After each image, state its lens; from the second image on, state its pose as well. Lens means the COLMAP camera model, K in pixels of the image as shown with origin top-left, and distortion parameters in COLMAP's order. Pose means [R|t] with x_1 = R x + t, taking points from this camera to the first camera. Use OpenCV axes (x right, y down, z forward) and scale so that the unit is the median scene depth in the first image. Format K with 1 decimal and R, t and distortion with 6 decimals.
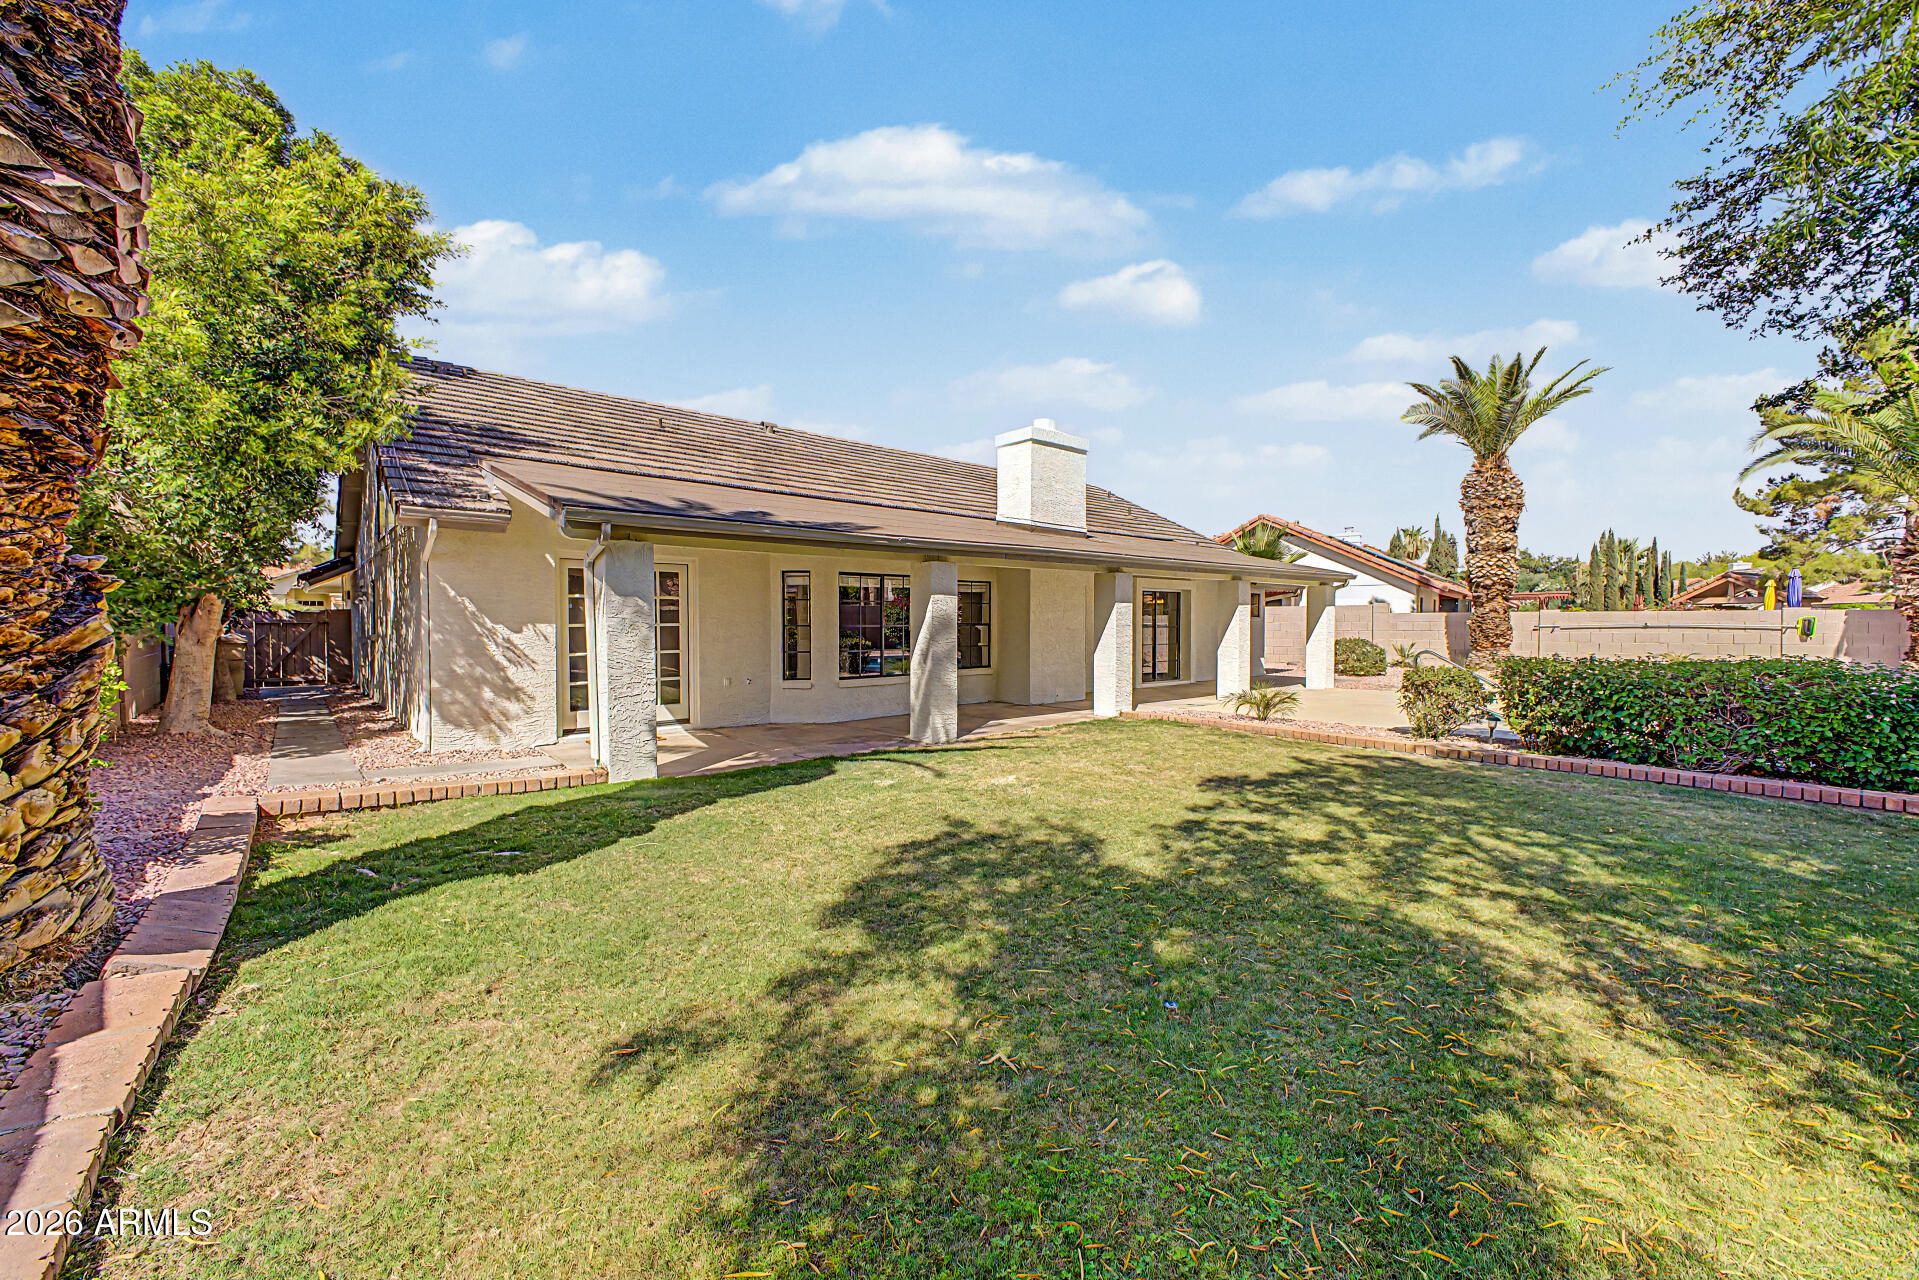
lens RADIAL K [[752.5, 0, 952.4], [0, 752.5, 634.3], [0, 0, 1]] dist [0.008858, -0.000518]
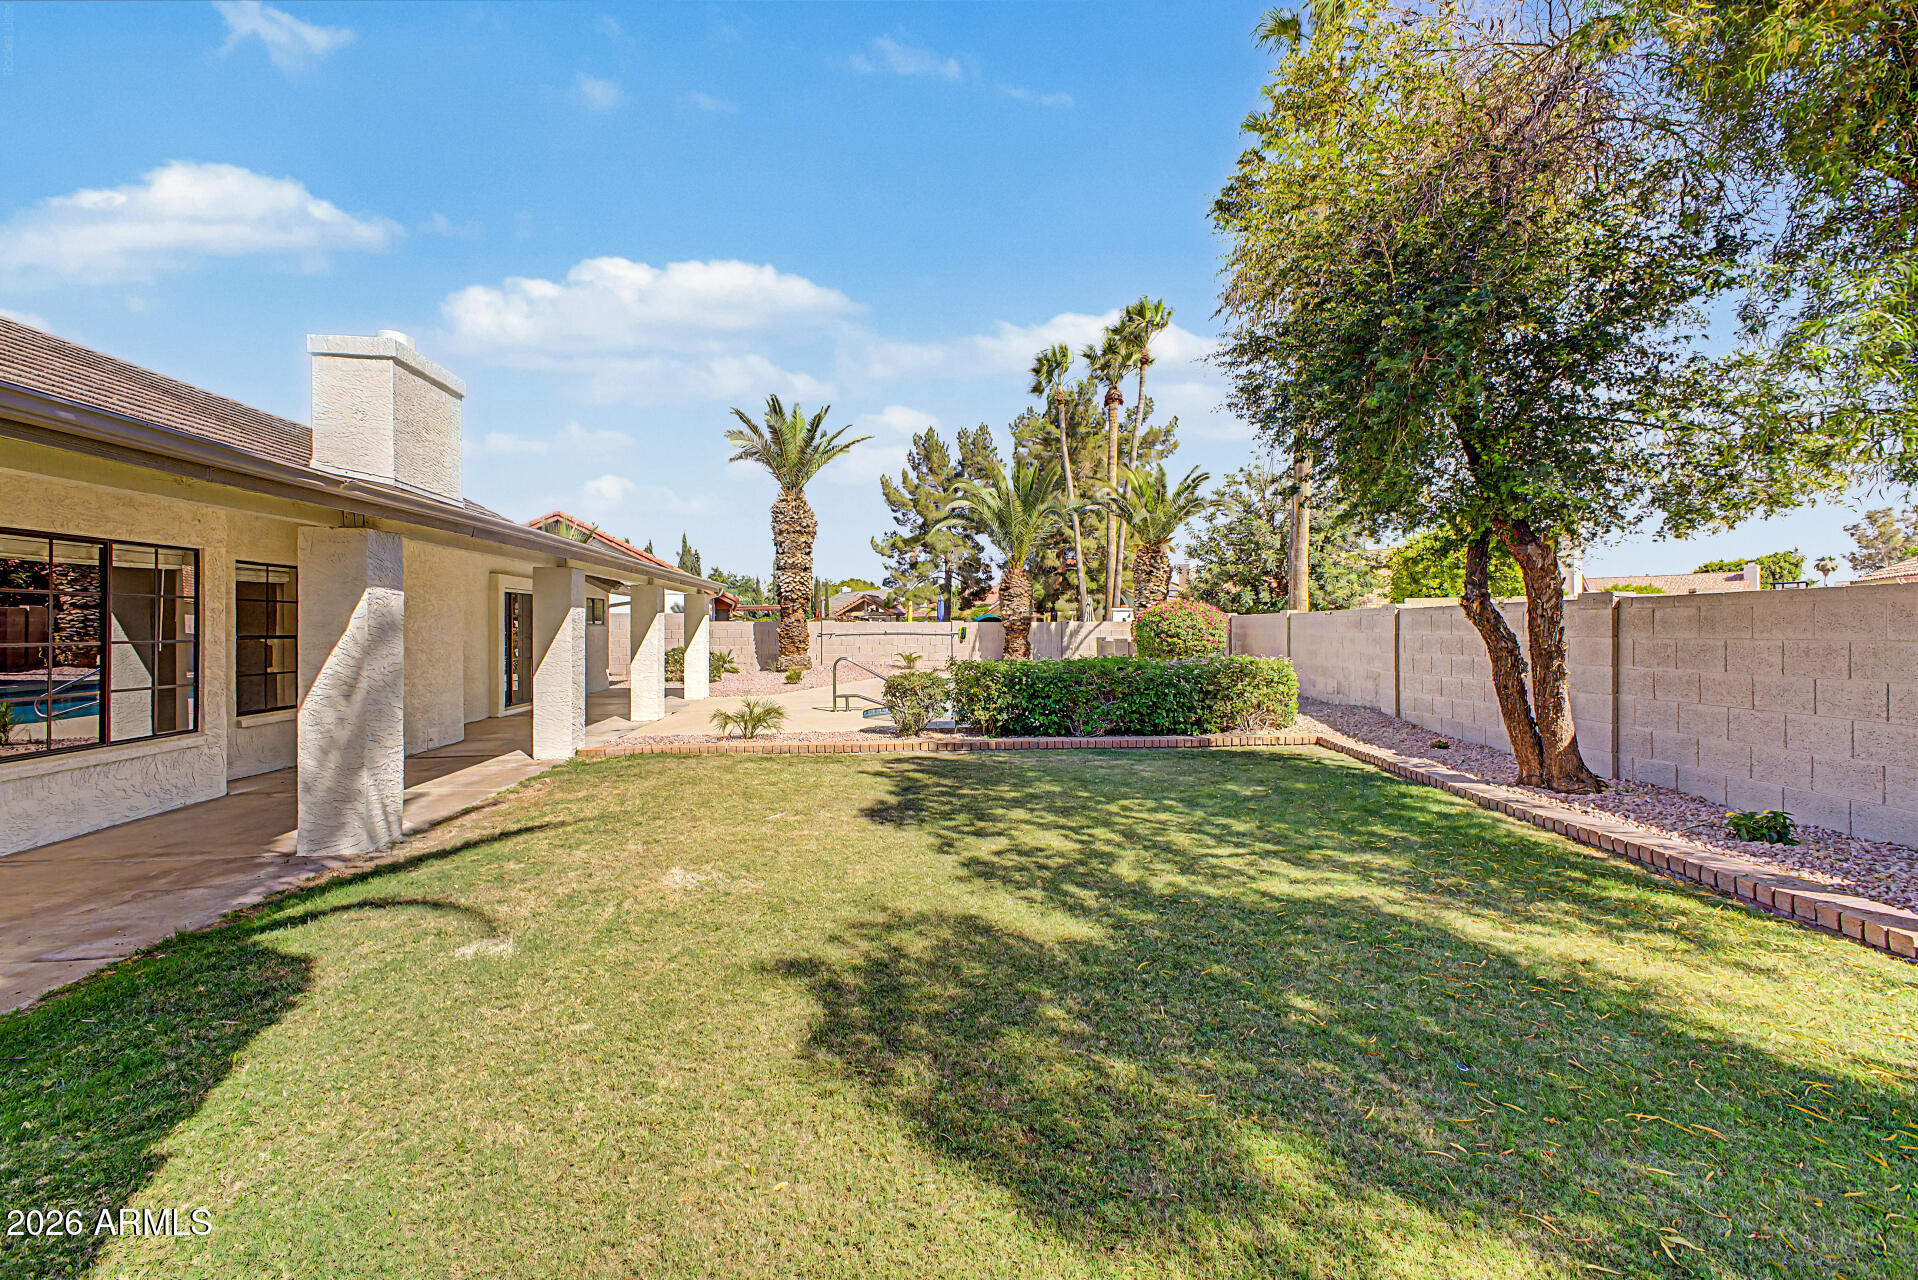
lens RADIAL K [[752.1, 0, 956.3], [0, 752.1, 635.2], [0, 0, 1]] dist [0.008858, -0.000518]
pose [[0.559427, -0.007576, 0.828845, -0.338575], [0.014408, 0.999896, -0.000586, -0.012745], [-0.828755, 0.012270, 0.559478, 0.428531]]
